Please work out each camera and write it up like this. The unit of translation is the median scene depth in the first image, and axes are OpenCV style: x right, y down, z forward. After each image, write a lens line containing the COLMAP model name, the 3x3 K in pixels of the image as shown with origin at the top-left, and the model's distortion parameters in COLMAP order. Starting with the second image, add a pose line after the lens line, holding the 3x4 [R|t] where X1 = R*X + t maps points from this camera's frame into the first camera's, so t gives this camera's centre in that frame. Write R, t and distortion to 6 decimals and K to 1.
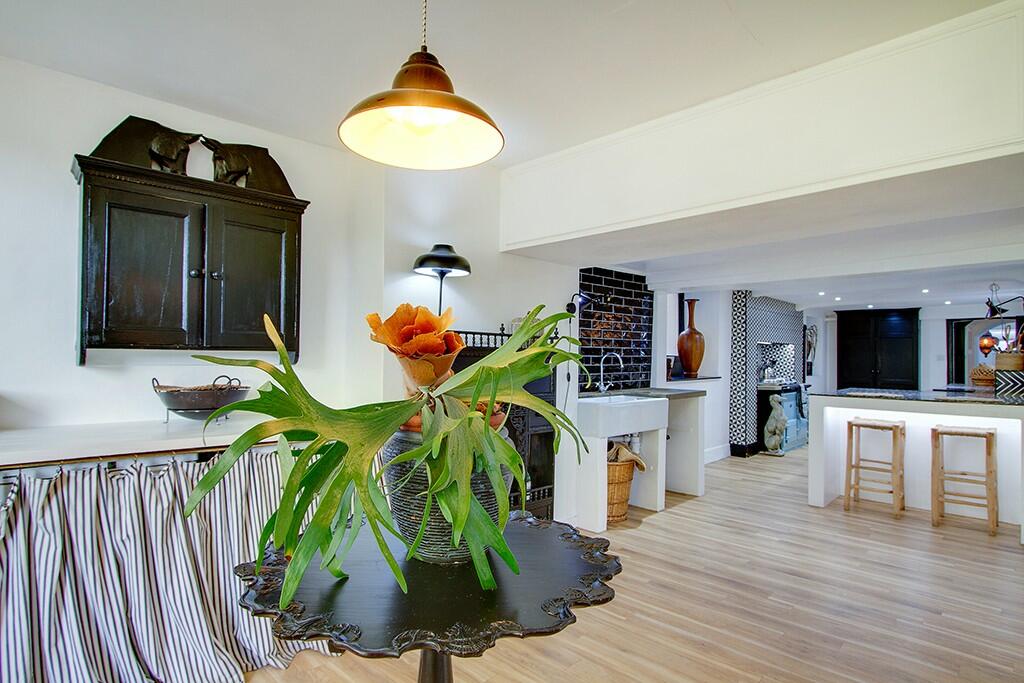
lens RADIAL K [[537.2, 0, 510.4], [0, 537.2, 349.6], [0, 0, 1]] dist [-0.002564, -0.000424]
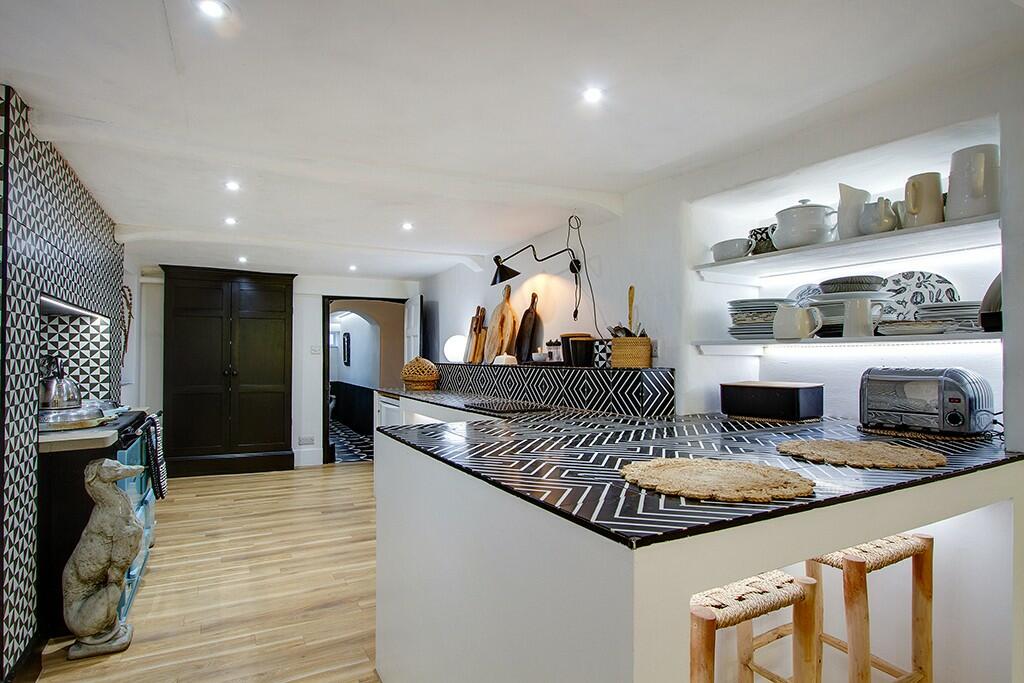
lens RADIAL K [[537.2, 0, 510.4], [0, 537.2, 349.6], [0, 0, 1]] dist [-0.002564, -0.000424]
pose [[0.296665, 0.001743, 0.954980, 0.252150], [-0.008892, 0.999960, 0.000938, 0.013897], [-0.954940, -0.008770, 0.296669, 0.659654]]
